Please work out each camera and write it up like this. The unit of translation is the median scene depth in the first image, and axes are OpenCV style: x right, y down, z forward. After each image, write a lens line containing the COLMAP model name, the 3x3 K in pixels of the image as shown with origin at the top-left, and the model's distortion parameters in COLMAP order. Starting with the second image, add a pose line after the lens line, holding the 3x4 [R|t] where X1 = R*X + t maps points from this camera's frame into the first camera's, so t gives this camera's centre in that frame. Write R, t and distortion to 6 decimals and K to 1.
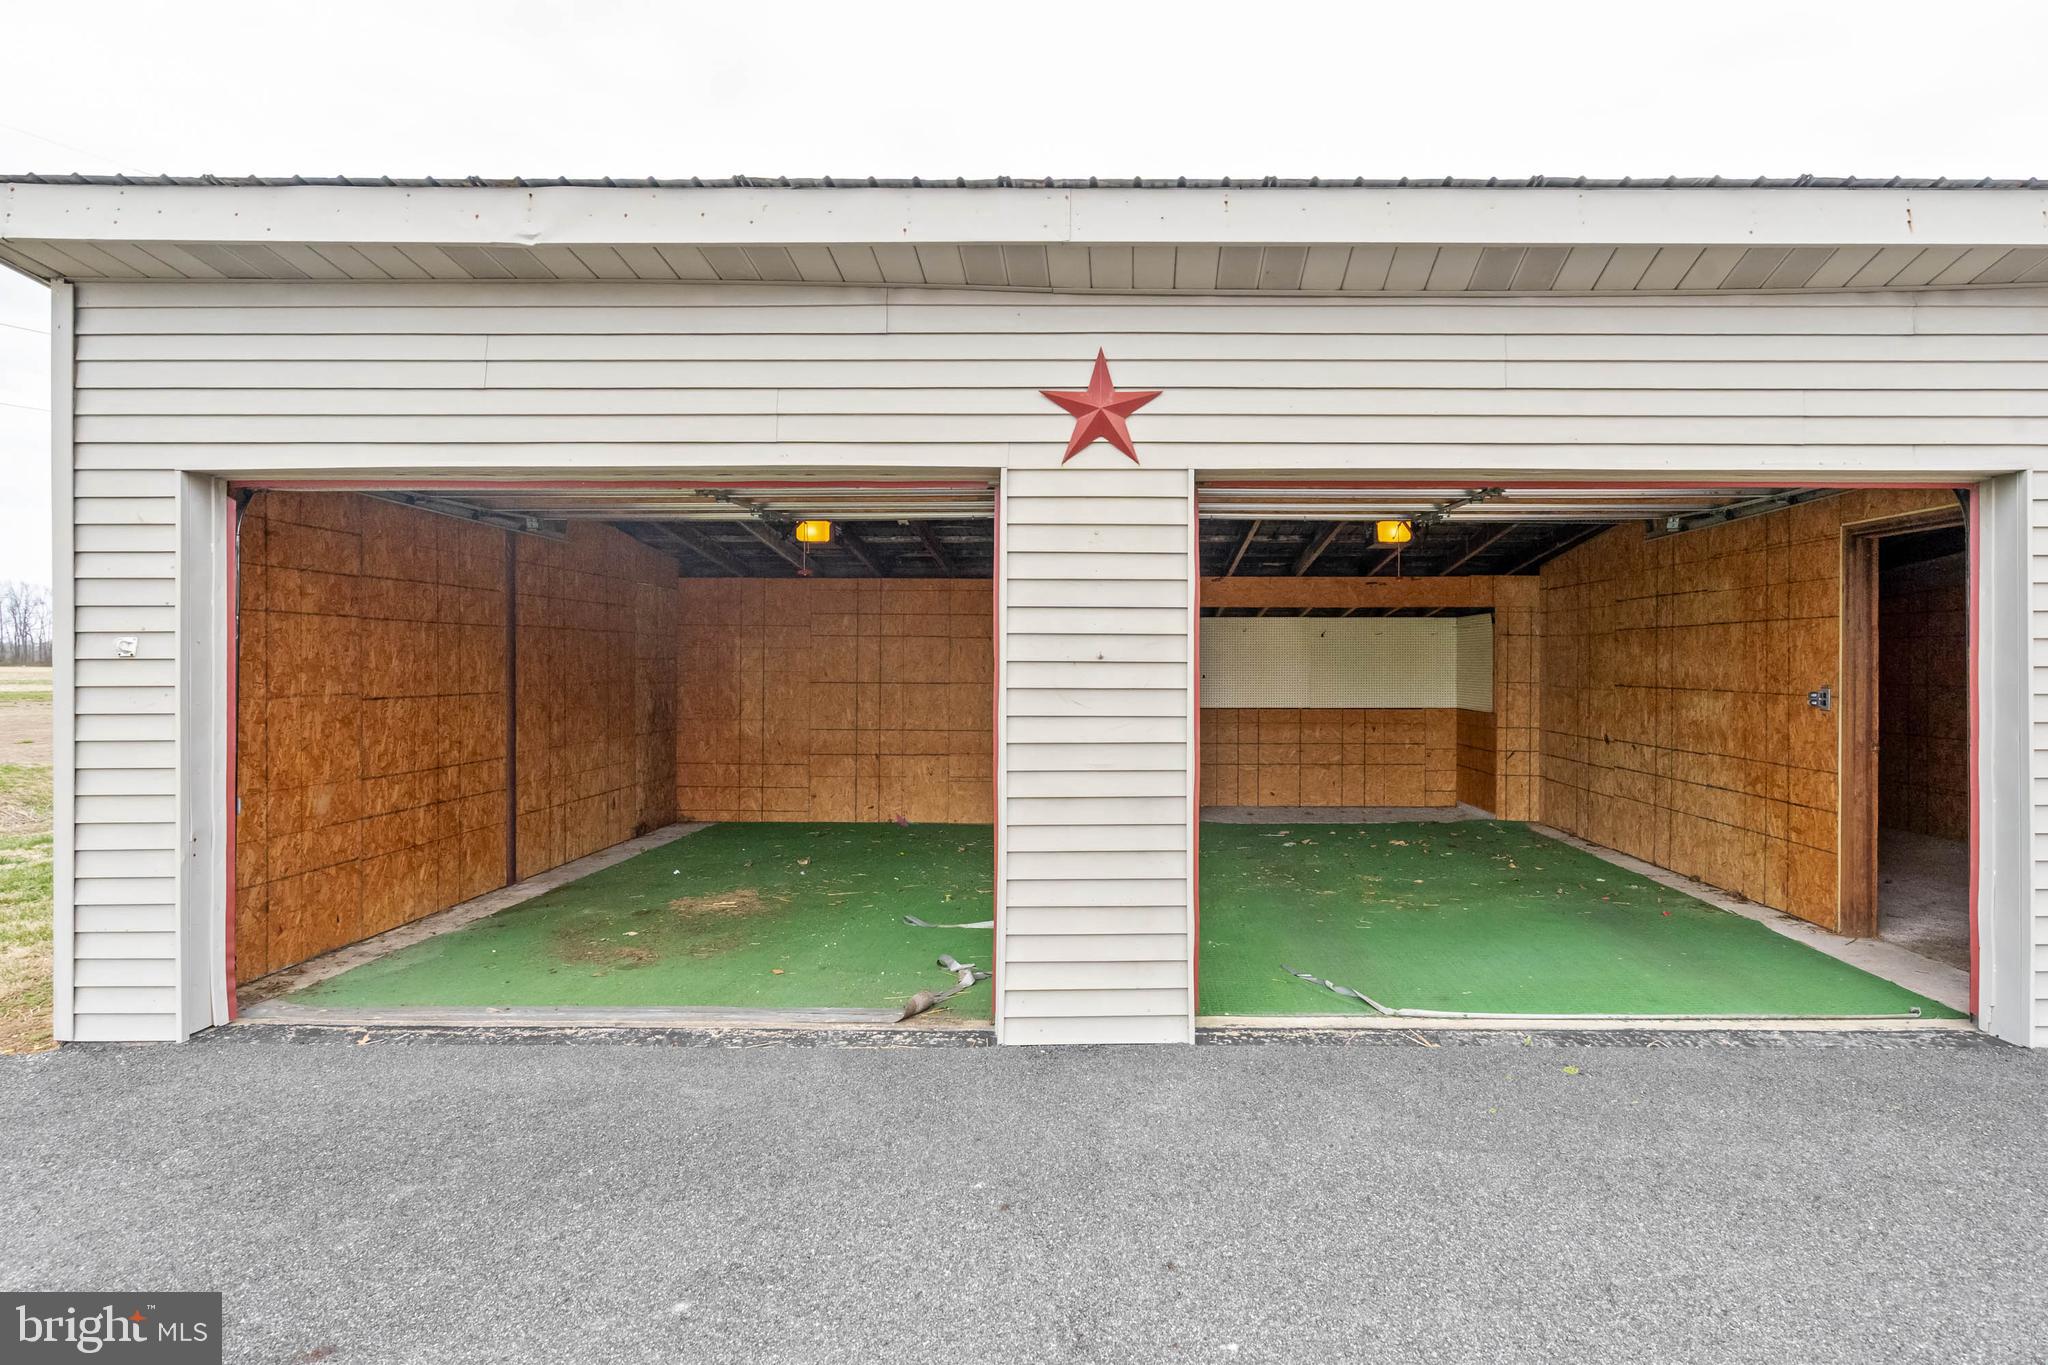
lens RADIAL K [[947.4, 0, 1027.4], [0, 947.4, 655.9], [0, 0, 1]] dist [0.000212, 0.000048]
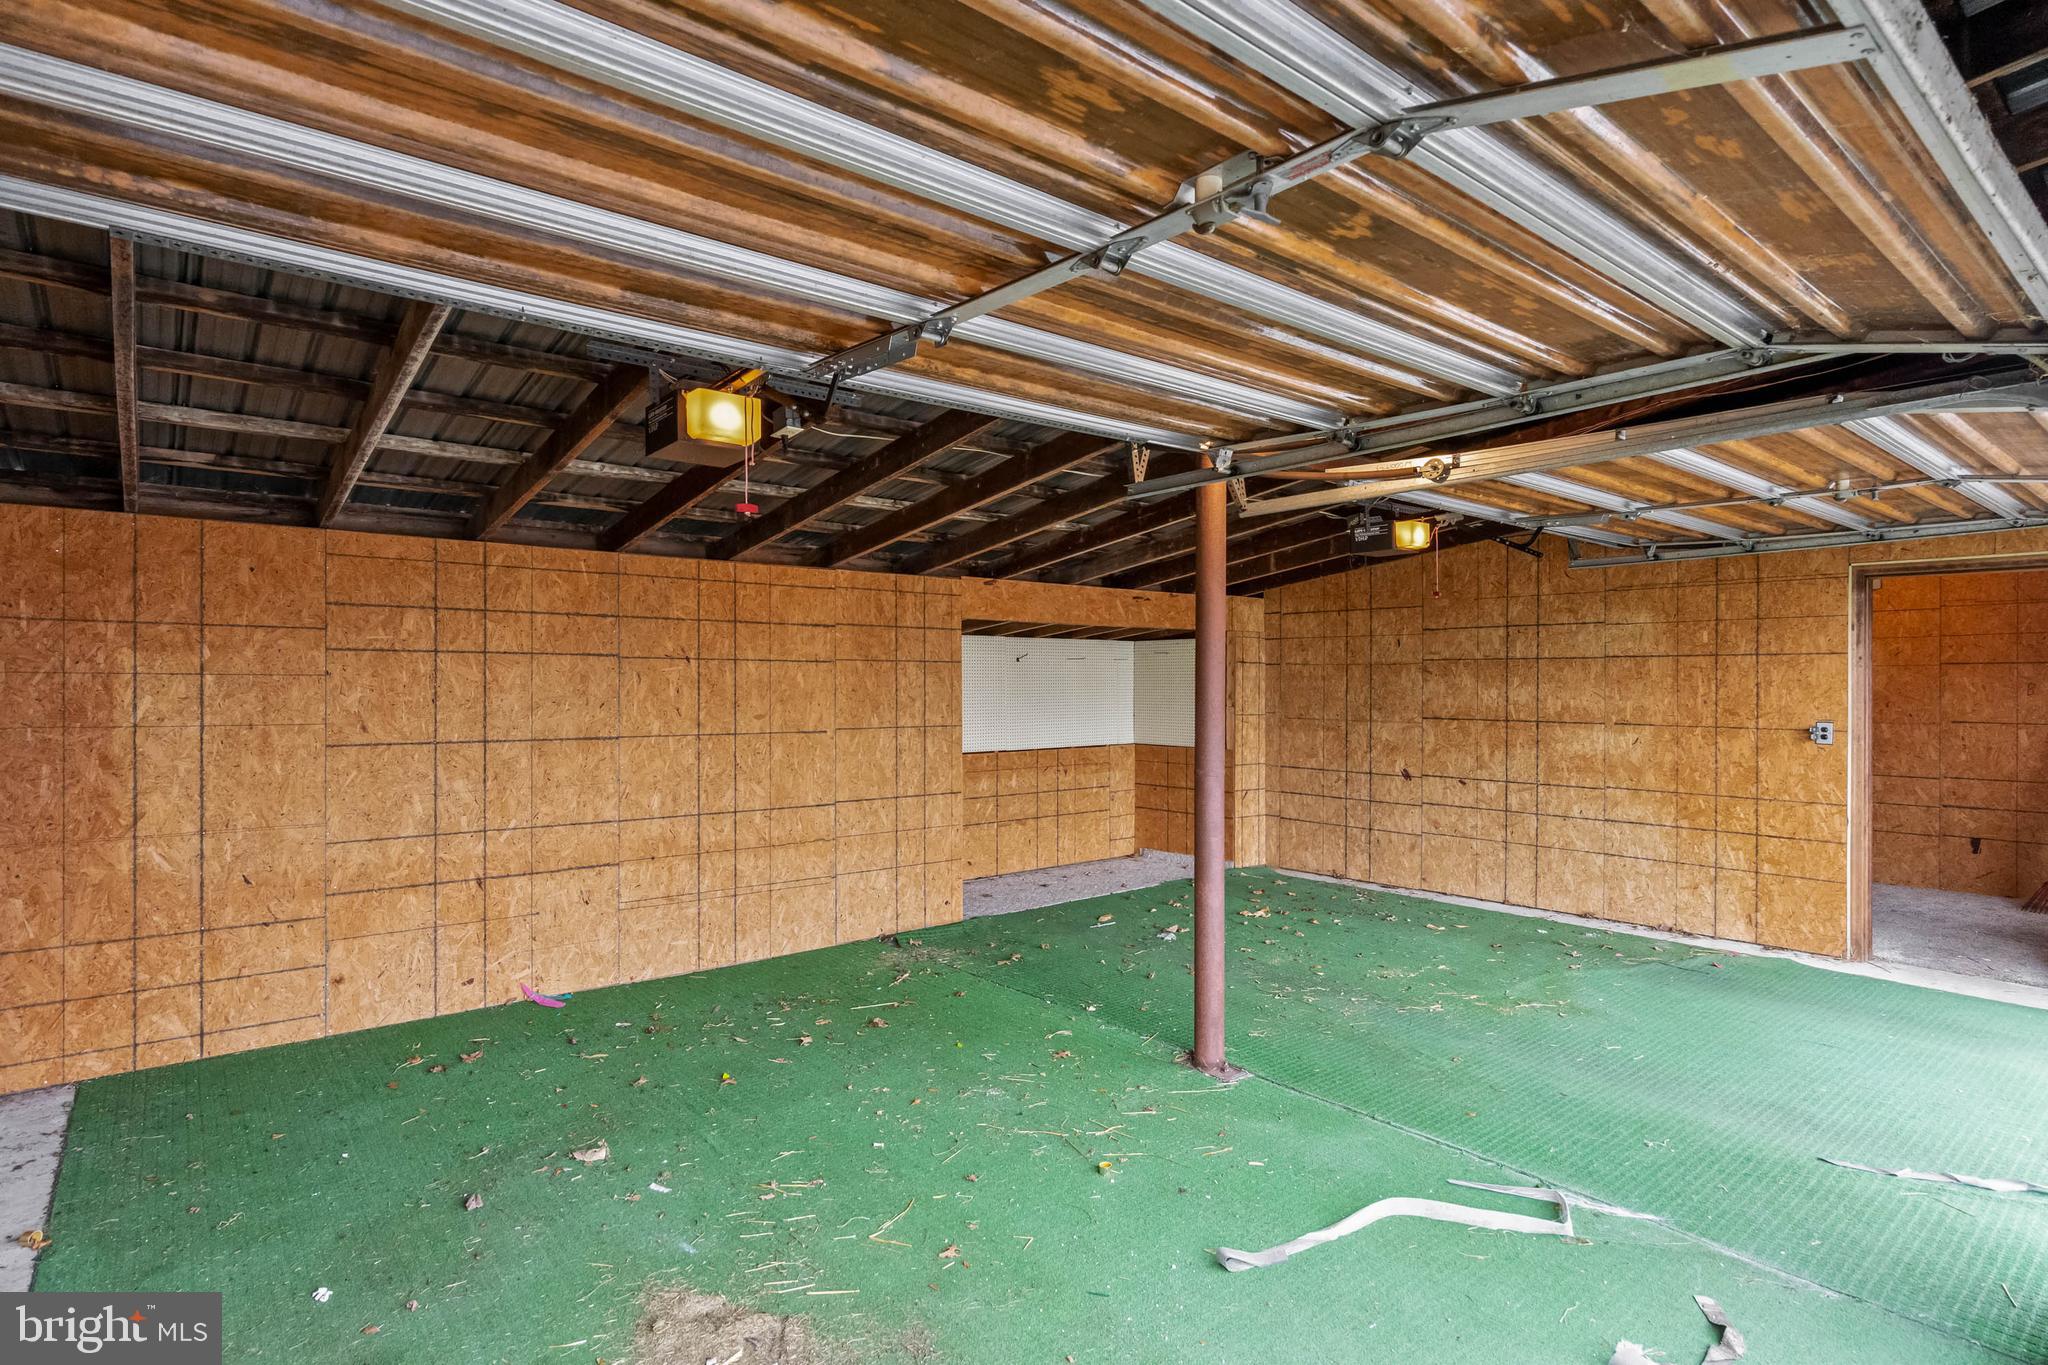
lens RADIAL K [[1040.1, 0, 1024.0], [0, 1040.1, 682.5], [0, 0, 1]] dist [0.000202, 0.000156]
pose [[0.771027, -0.001870, 0.636800, -0.292957], [-0.000949, 0.999991, 0.004086, -0.007010], [-0.636802, -0.003755, 0.771018, 0.365950]]
